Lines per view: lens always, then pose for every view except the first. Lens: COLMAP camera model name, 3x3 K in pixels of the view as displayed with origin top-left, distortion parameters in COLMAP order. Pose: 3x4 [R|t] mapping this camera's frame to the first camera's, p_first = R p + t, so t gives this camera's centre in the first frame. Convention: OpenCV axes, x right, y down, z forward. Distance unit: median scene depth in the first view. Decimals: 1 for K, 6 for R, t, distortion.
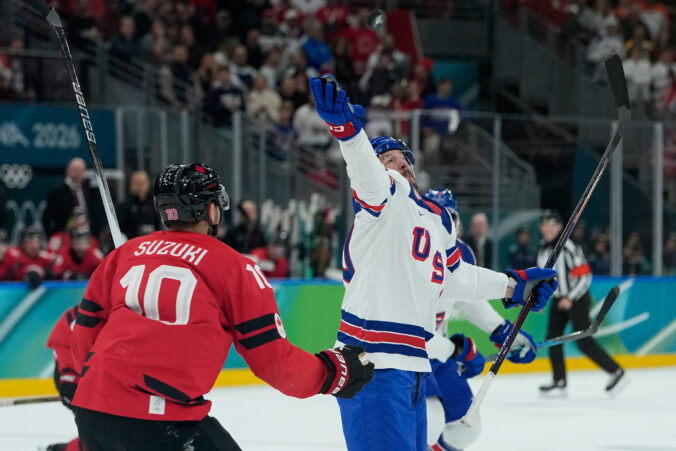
lens RADIAL K [[2223.3, 0, 337.5], [0, 2223.3, 223.7], [0, 0, 1]] dist [-1.190785, 0.000000]
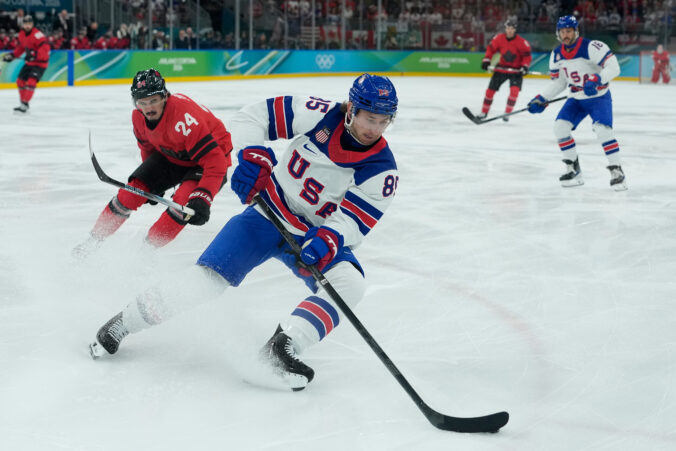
lens RADIAL K [[970.6, 0, 338.7], [0, 970.6, 225.4], [0, 0, 1]] dist [-0.087246, 0.000000]
pose [[0.972156, -0.031692, 0.232183, -0.060244], [-0.012805, 0.982148, 0.187673, 0.009735], [-0.233986, -0.185420, 0.954395, -0.403154]]
